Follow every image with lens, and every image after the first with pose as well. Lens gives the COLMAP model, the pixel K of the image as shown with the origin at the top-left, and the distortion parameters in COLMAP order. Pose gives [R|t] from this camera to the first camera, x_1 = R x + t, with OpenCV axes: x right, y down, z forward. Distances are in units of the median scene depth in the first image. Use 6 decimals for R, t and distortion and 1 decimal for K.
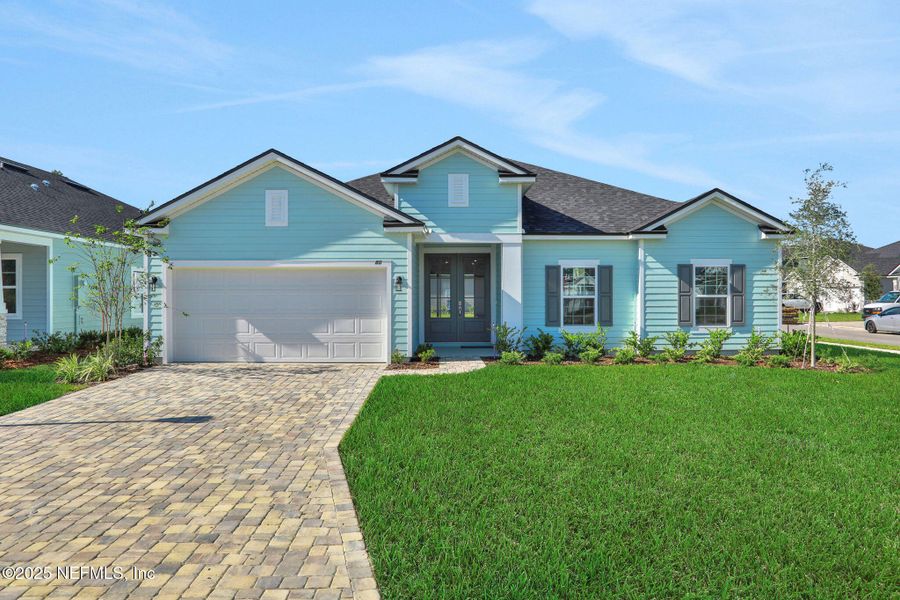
lens RADIAL K [[484.6, 0, 450.0], [0, 484.6, 300.0], [0, 0, 1]] dist [-0.001854, -0.000897]
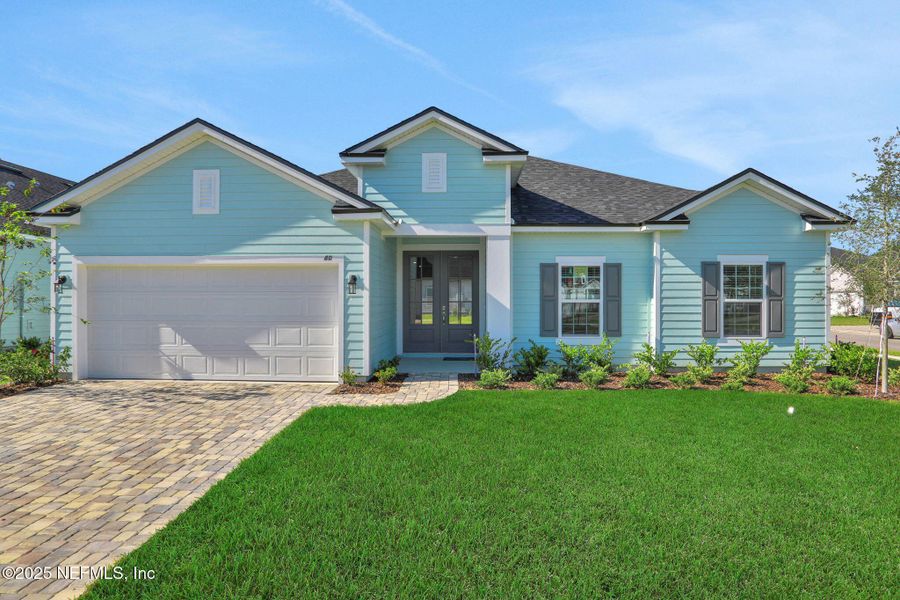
lens RADIAL K [[448.6, 0, 450.0], [0, 448.6, 300.0], [0, 0, 1]] dist [-0.013292, 0.000325]
pose [[0.999431, 0.002395, -0.033638, 0.072002], [-0.002603, 0.999978, -0.006138, -0.003246], [0.033622, 0.006222, 0.999415, 0.237255]]
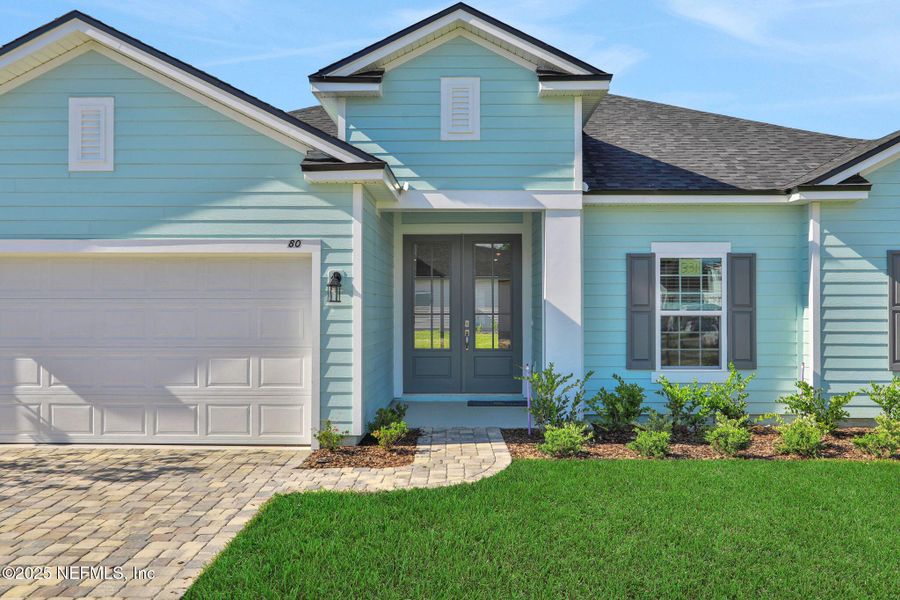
lens RADIAL K [[649.8, 0, 455.5], [0, 649.8, 306.9], [0, 0, 1]] dist [0.018415, 0.003414]
pose [[0.999804, 0.001475, -0.019753, 0.026732], [-0.001697, 0.999935, -0.011243, -0.005255], [0.019735, 0.011275, 0.999742, 0.305981]]
